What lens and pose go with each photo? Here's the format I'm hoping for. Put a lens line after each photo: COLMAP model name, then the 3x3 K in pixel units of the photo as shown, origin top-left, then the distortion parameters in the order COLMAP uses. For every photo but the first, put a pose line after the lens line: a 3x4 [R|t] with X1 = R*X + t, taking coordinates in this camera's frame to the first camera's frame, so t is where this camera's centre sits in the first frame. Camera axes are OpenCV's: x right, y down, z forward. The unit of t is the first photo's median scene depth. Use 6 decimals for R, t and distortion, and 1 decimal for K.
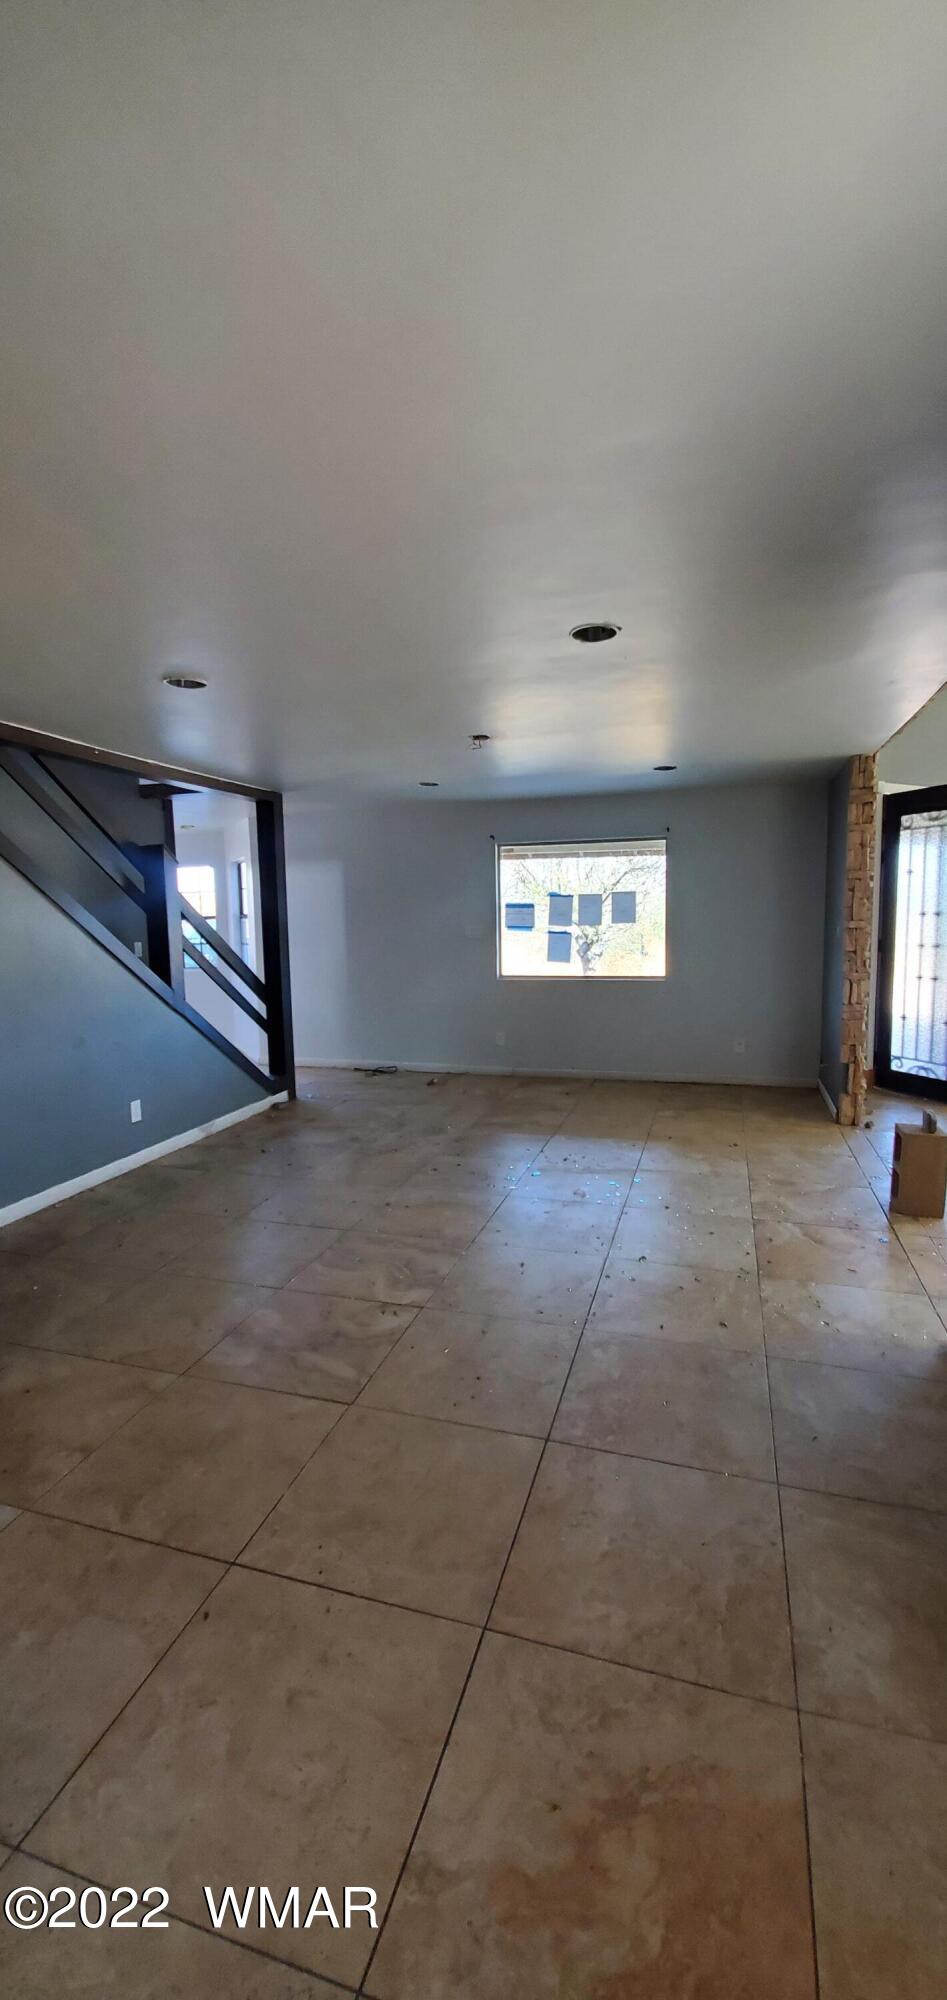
lens RADIAL K [[787.1, 0, 475.7], [0, 787.1, 1002.9], [0, 0, 1]] dist [0.015519, -0.018160]
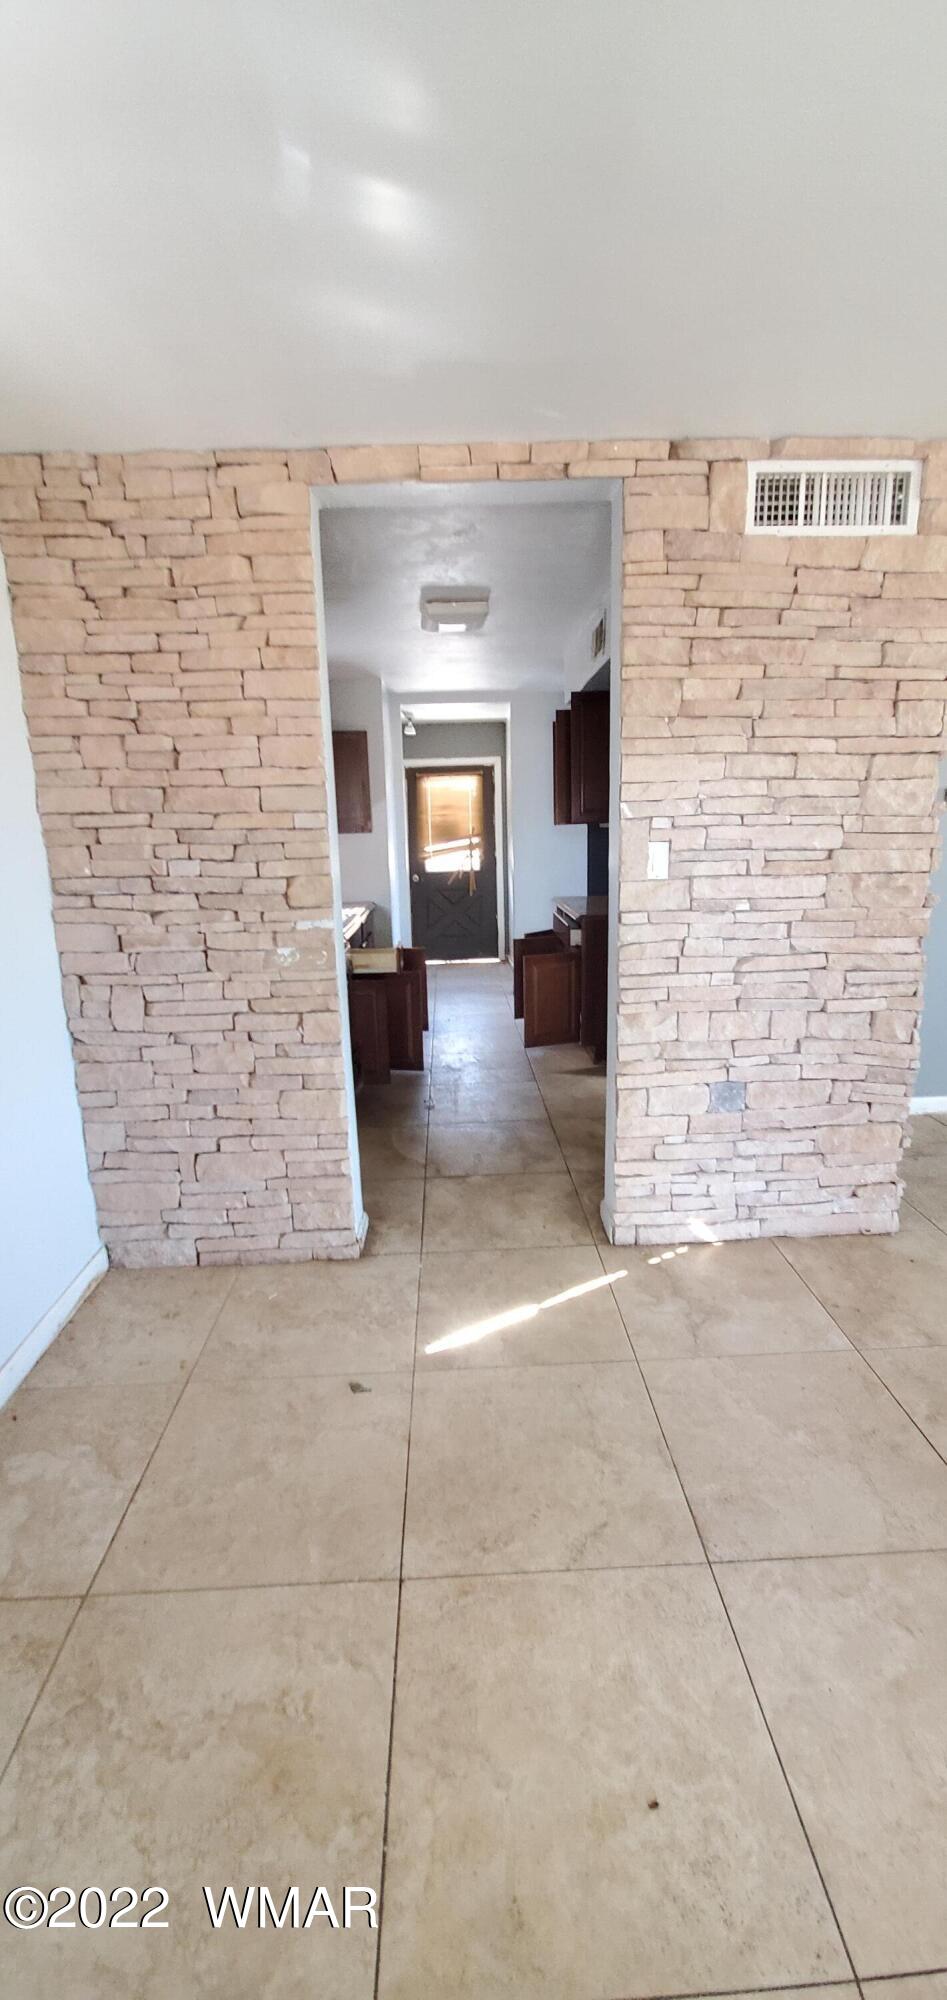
lens RADIAL K [[787.1, 0, 475.7], [0, 787.1, 1002.9], [0, 0, 1]] dist [0.015519, -0.018160]
pose [[0.331800, 0.218851, -0.917613, 0.104349], [-0.086285, 0.975681, 0.201500, 0.003389], [0.939395, 0.012318, 0.342614, 0.093716]]
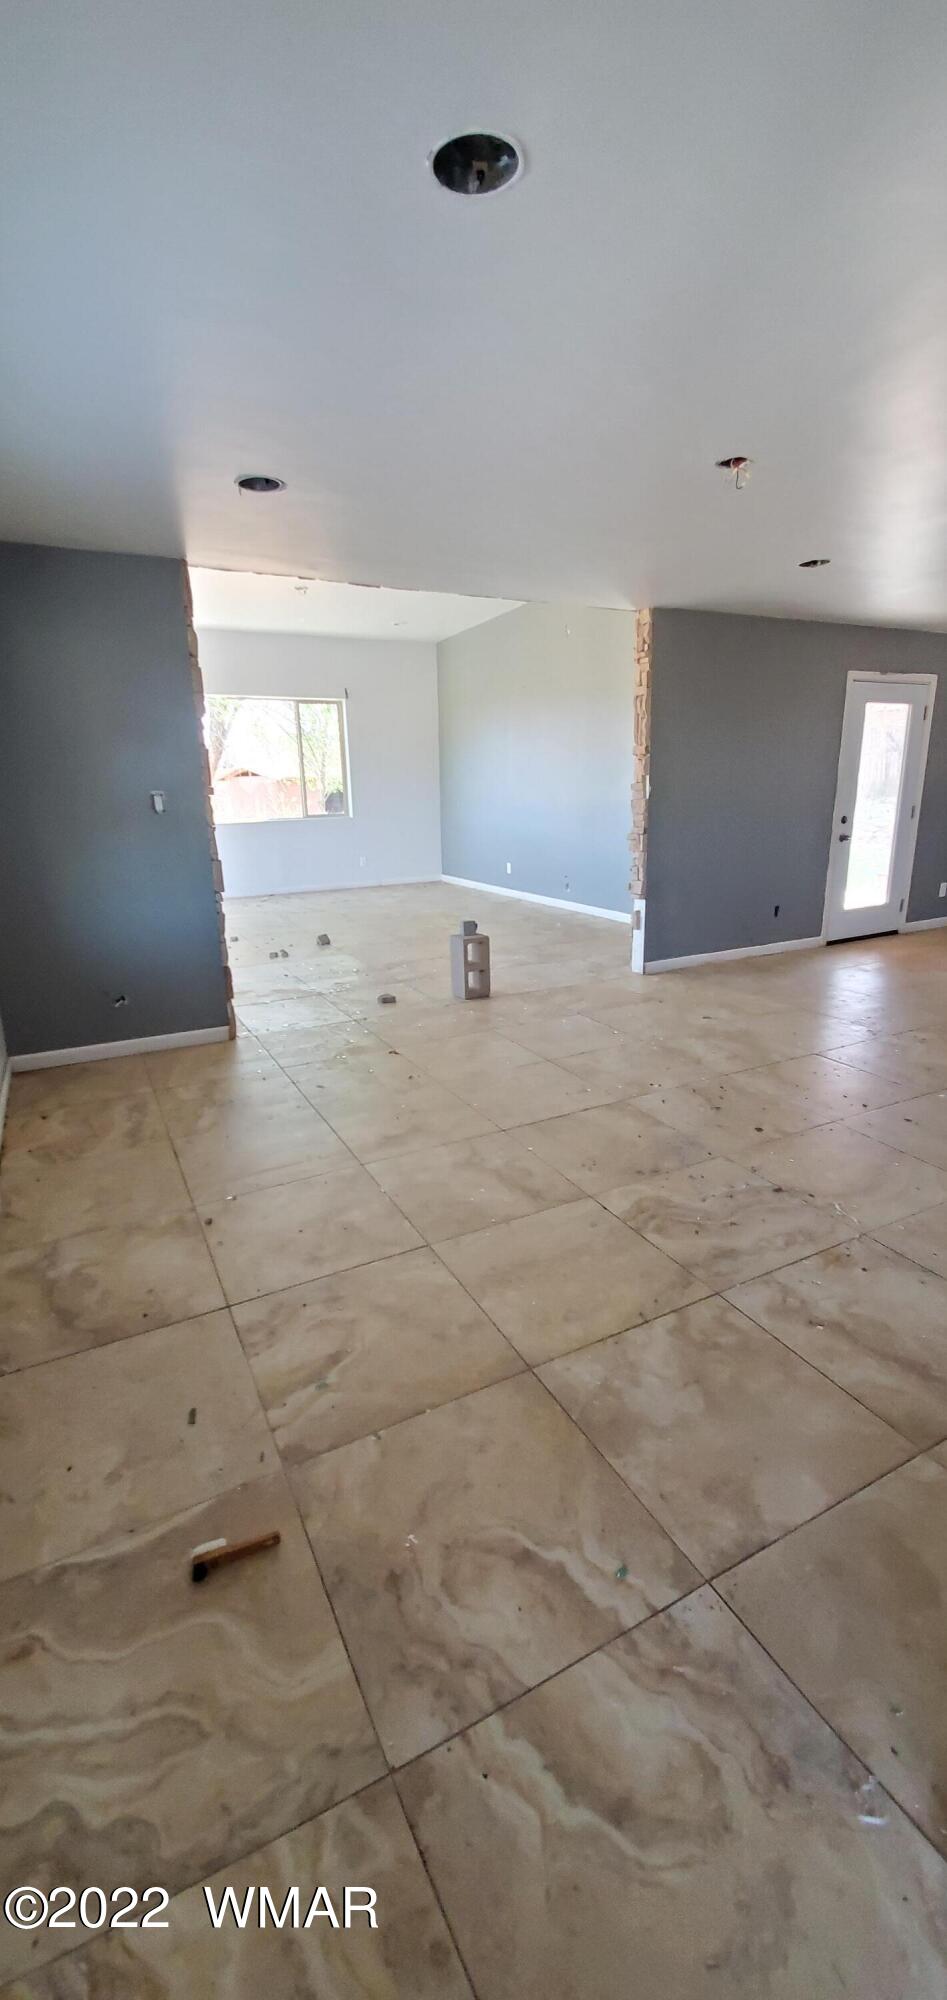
lens RADIAL K [[789.8, 0, 473.5], [0, 789.8, 1000.0], [0, 0, 1]] dist [-0.000366, 0.000035]
pose [[-0.701312, -0.160745, 0.694494, -0.554067], [0.111830, 0.937373, 0.329889, -0.250043], [-0.704028, 0.309020, -0.639415, 2.586718]]
